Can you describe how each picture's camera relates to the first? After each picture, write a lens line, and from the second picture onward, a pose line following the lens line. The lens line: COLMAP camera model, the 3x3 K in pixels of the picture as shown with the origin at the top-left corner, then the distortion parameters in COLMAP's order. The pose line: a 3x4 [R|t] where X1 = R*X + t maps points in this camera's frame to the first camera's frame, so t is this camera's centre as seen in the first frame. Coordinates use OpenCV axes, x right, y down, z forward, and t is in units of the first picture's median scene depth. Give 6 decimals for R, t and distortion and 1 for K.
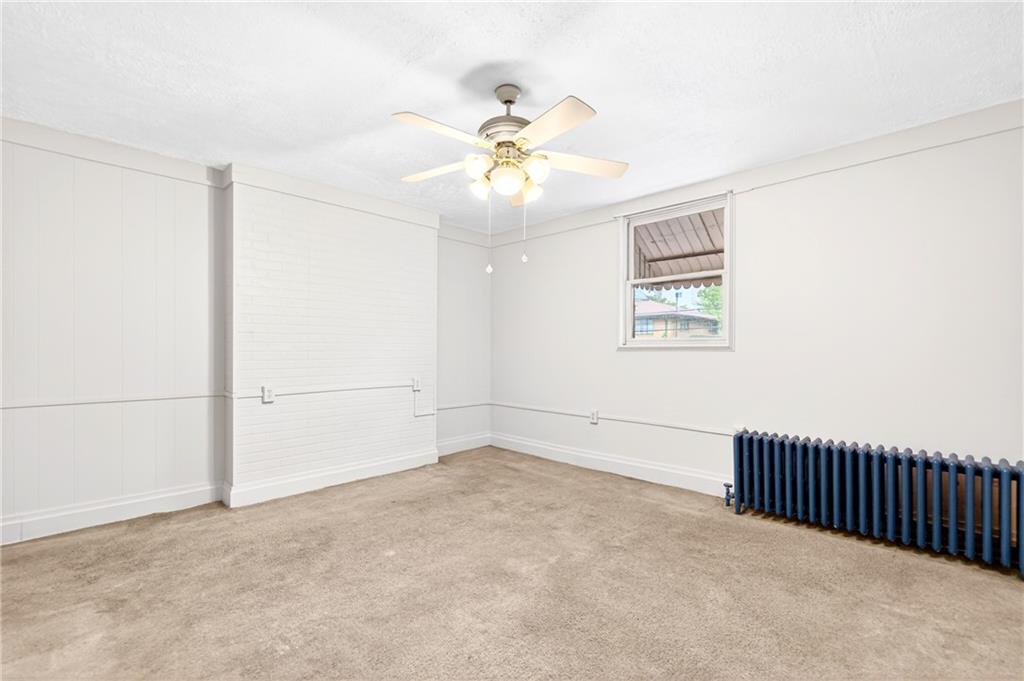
lens RADIAL K [[455.5, 0, 514.1], [0, 455.5, 345.8], [0, 0, 1]] dist [0.000768, 0.000069]
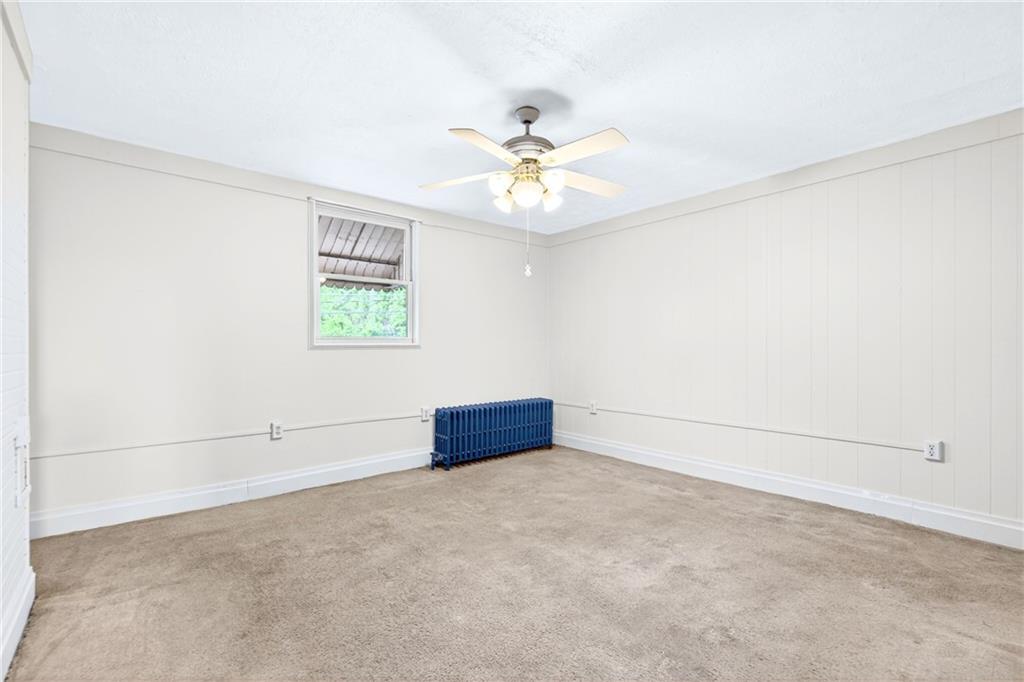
lens RADIAL K [[455.5, 0, 514.1], [0, 455.5, 346.3], [0, 0, 1]] dist [0.000768, 0.000069]
pose [[0.096429, -0.001102, 0.995339, -0.825938], [-0.005746, 0.999982, 0.001663, 0.001522], [-0.995323, -0.005879, 0.096421, 0.687616]]
